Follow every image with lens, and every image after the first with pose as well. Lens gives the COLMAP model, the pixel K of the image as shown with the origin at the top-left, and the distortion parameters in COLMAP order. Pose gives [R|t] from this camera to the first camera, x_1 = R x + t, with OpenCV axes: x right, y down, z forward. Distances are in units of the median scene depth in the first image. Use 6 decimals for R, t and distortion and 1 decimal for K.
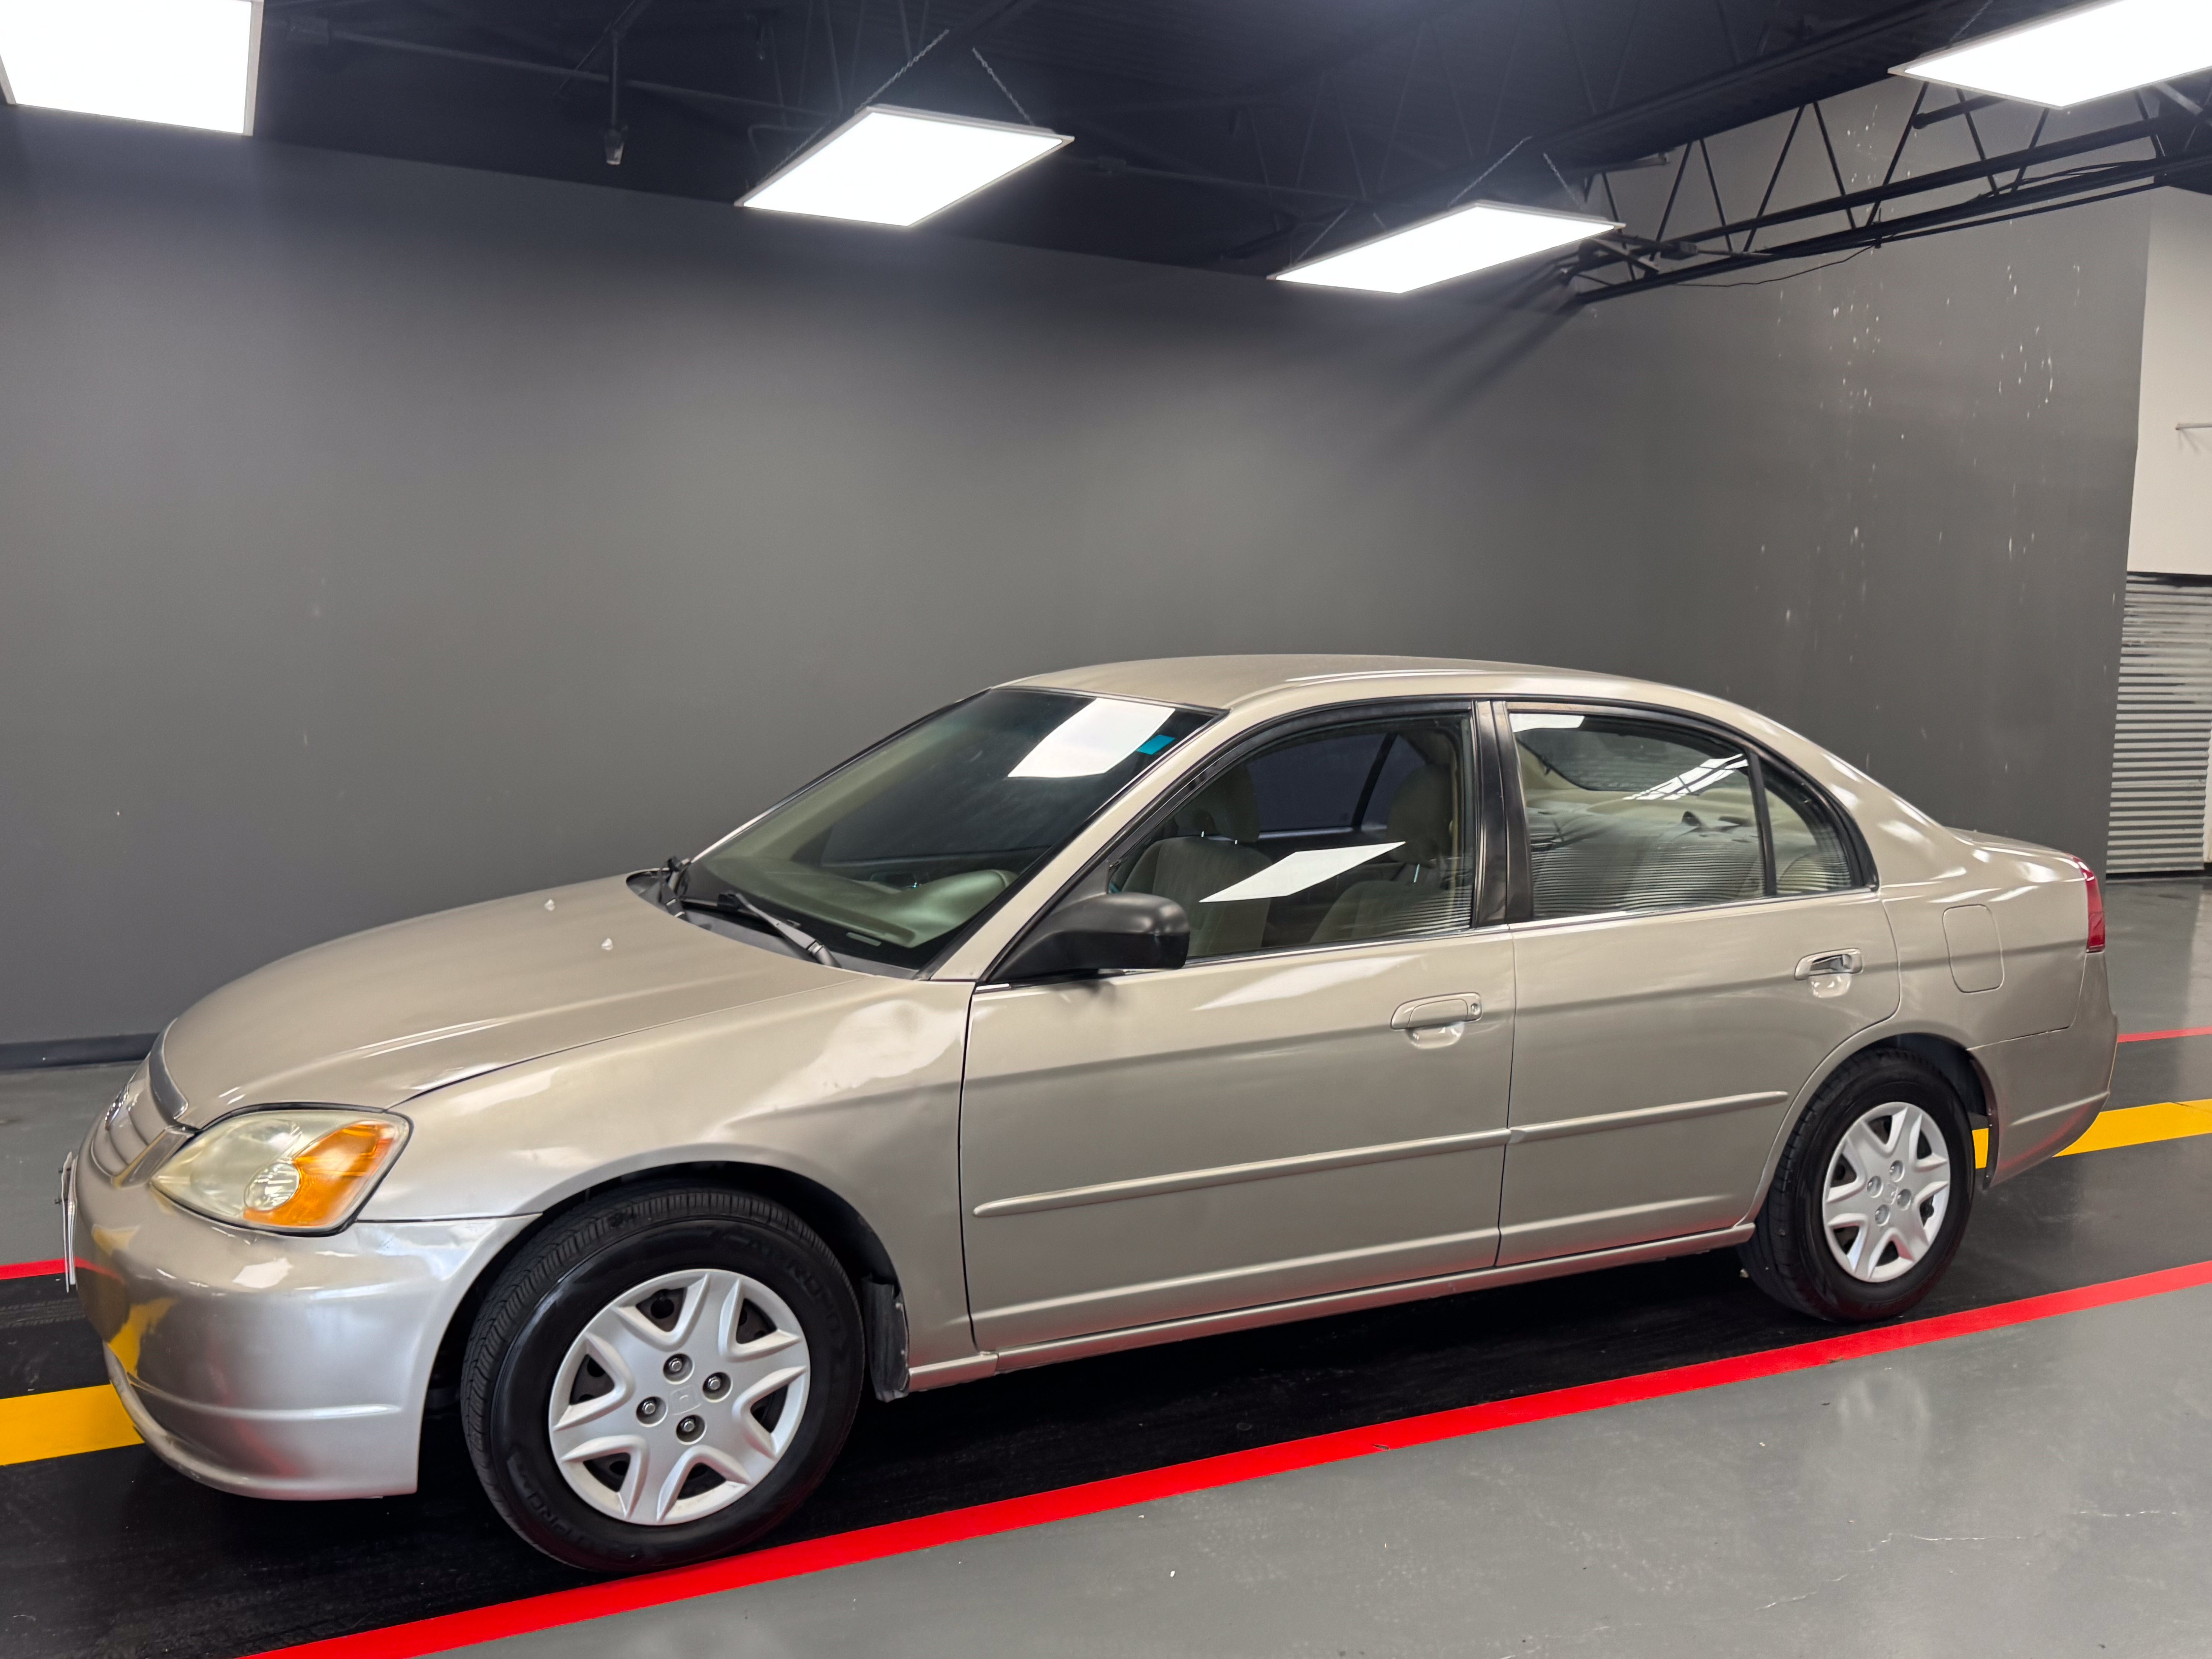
lens RADIAL K [[1818.0, 0, 1095.6], [0, 1818.0, 811.2], [0, 0, 1]] dist [0.005067, -0.020740]
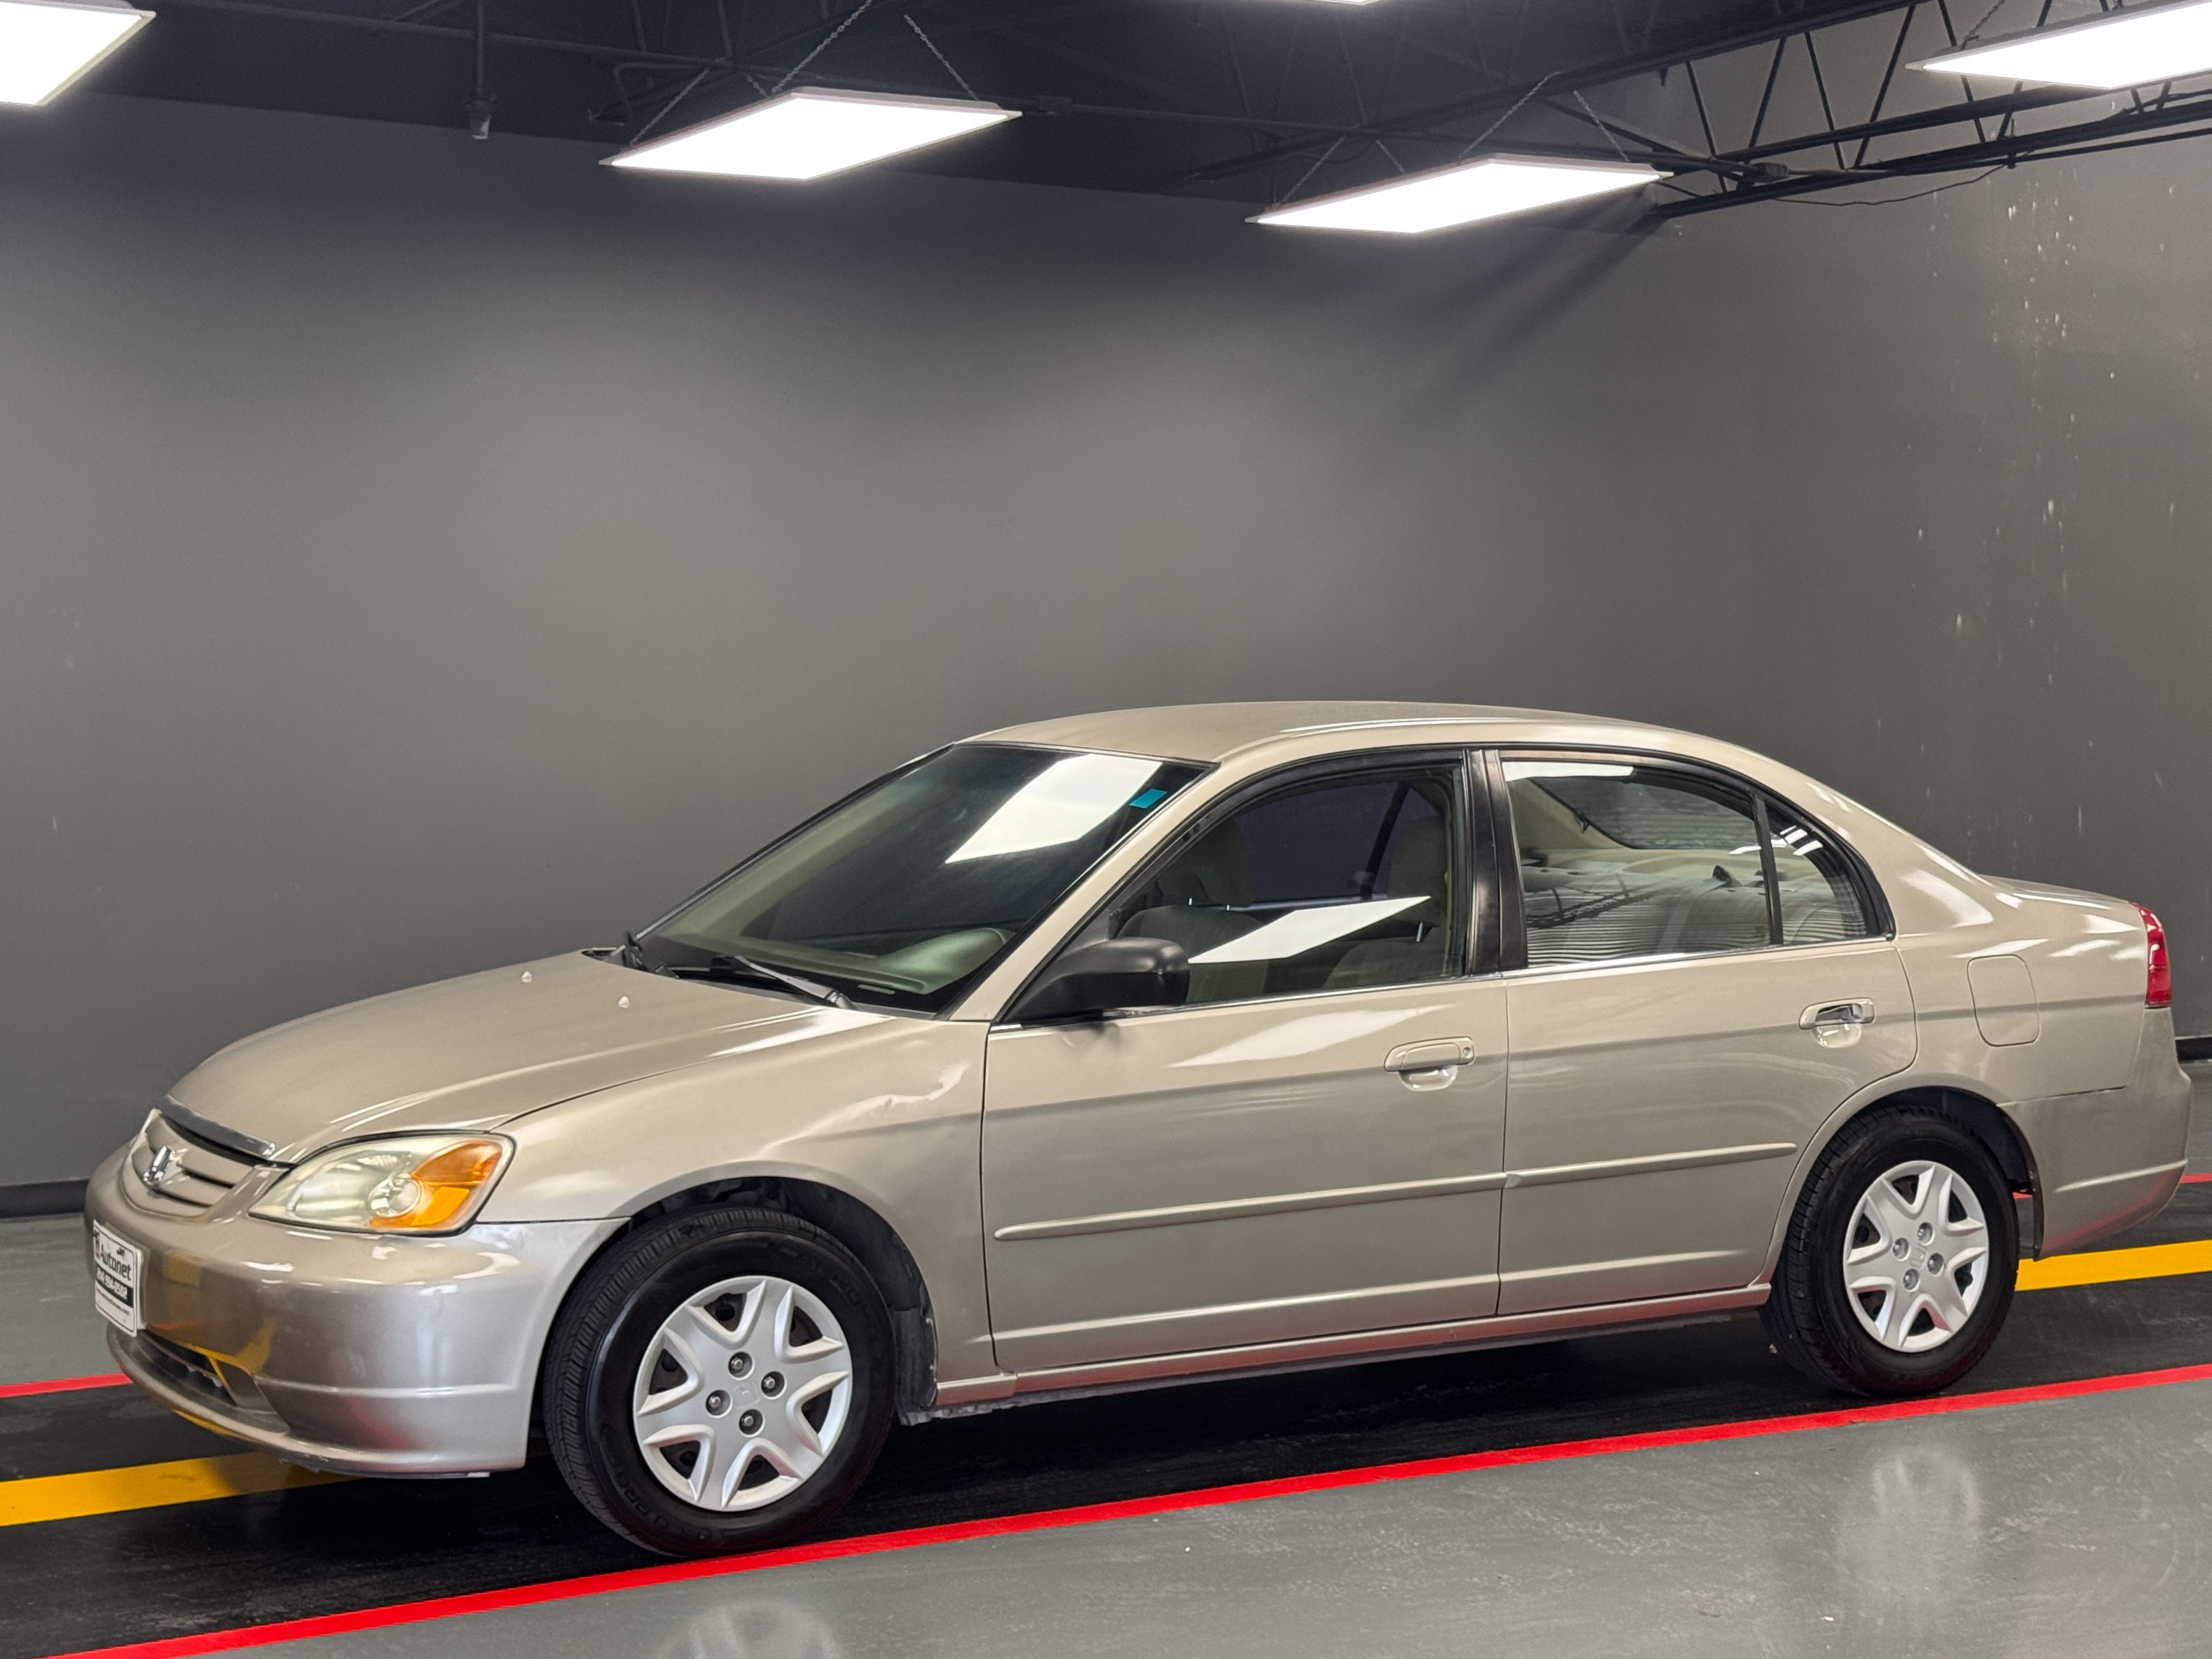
lens RADIAL K [[3224.1, 0, 1116.2], [0, 3224.1, 850.9], [0, 0, 1]] dist [-0.098674, 0.000000]
pose [[0.998681, -0.020095, 0.047247, -0.065375], [0.021473, 0.999353, -0.028857, 0.040526], [-0.046636, 0.029833, 0.998466, -0.736200]]
